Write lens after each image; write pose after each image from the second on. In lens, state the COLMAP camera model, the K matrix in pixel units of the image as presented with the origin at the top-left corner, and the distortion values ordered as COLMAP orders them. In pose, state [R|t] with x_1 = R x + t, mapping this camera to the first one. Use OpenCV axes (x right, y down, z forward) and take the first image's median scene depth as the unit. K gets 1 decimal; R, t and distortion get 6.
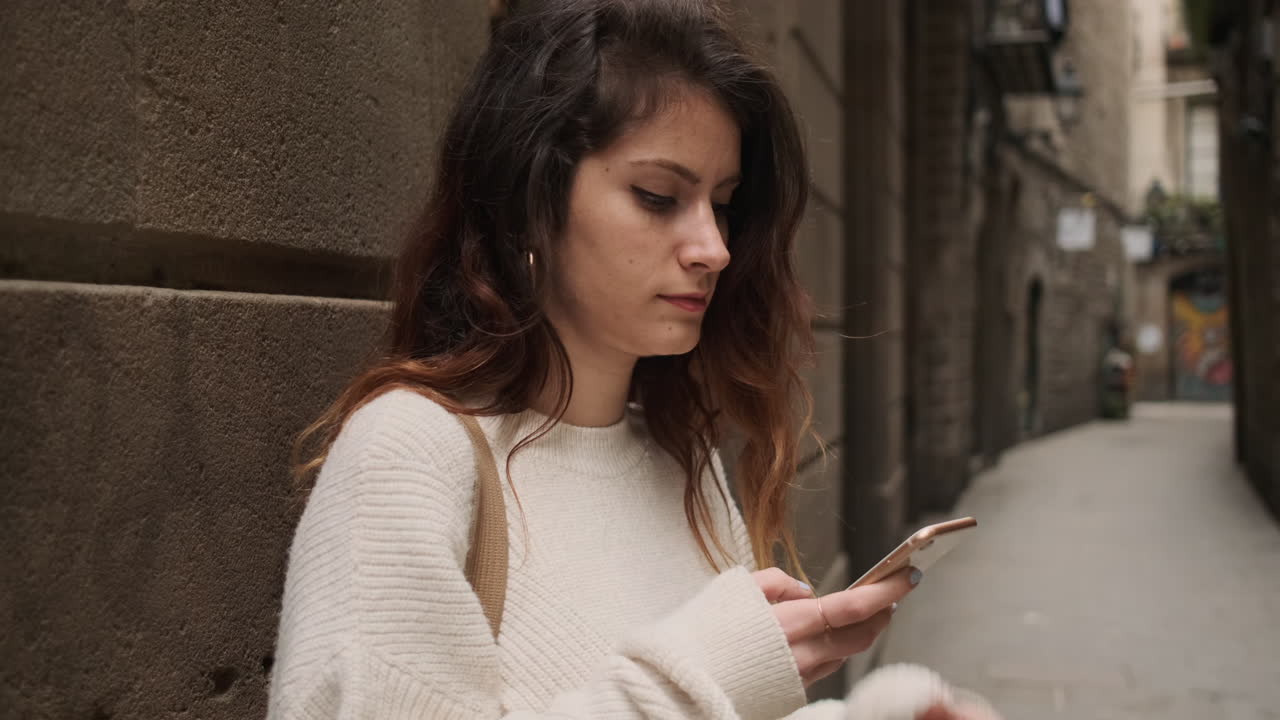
lens RADIAL K [[1439.4, 0, 637.1], [0, 1439.4, 355.2], [0, 0, 1]] dist [-0.008041, 0.000000]
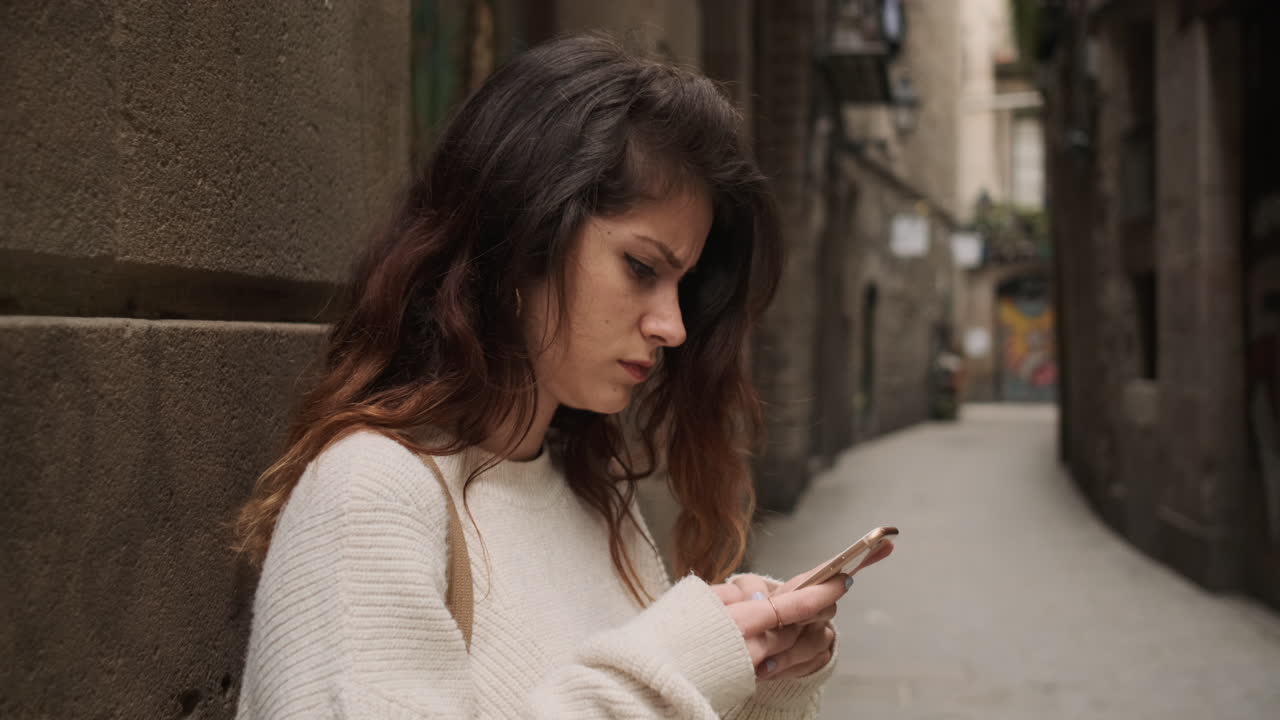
lens RADIAL K [[1439.4, 0, 633.5], [0, 1439.4, 364.7], [0, 0, 1]] dist [-0.008041, 0.000000]
pose [[0.994053, 0.001170, 0.108890, -0.077015], [-0.001773, 0.999984, 0.005442, -0.016982], [-0.108882, -0.005603, 0.994039, -0.039364]]
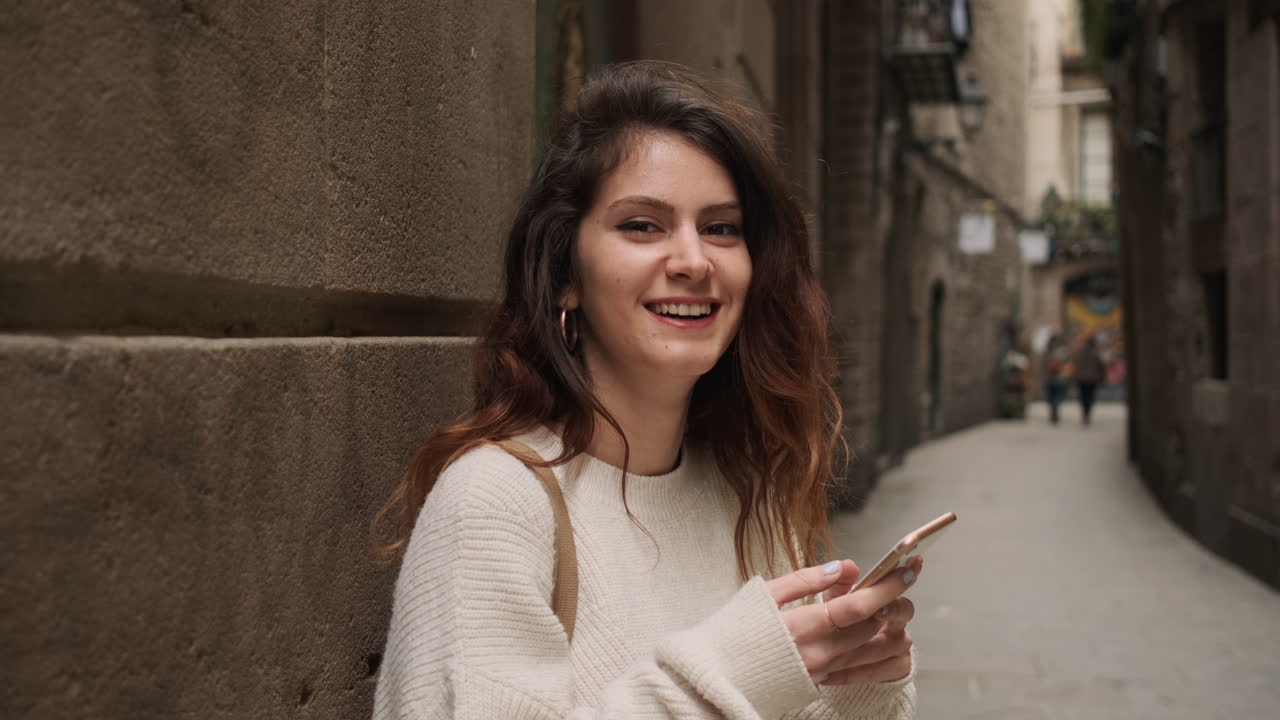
lens RADIAL K [[1439.4, 0, 641.6], [0, 1439.4, 355.1], [0, 0, 1]] dist [-0.008041, 0.000000]
pose [[0.997512, 0.002430, 0.070450, -0.134832], [-0.002493, 0.999997, 0.000818, -0.027837], [-0.070447, -0.000992, 0.997515, -0.180170]]
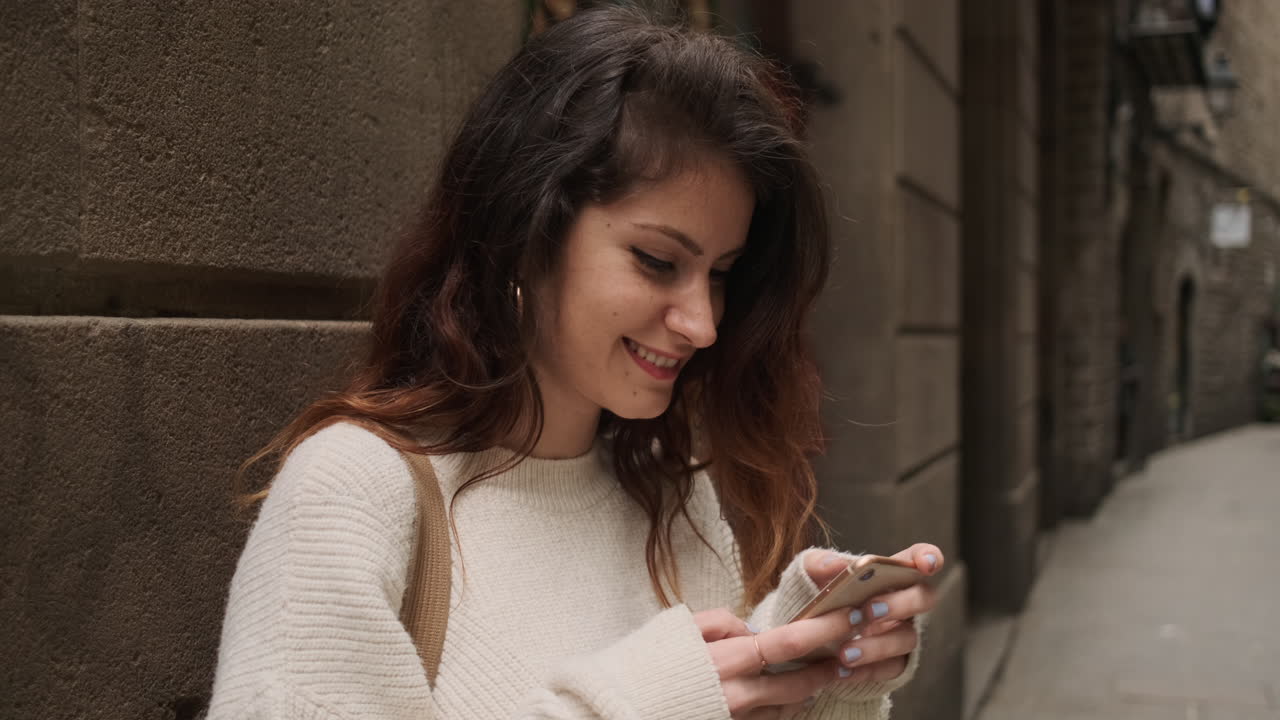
lens RADIAL K [[1439.4, 0, 639.9], [0, 1439.4, 359.8], [0, 0, 1]] dist [-0.008041, 0.000000]
pose [[0.995308, 0.003775, -0.096688, 0.106809], [-0.003341, 0.999984, 0.004649, -0.019171], [0.096704, -0.004304, 0.995304, 0.037526]]
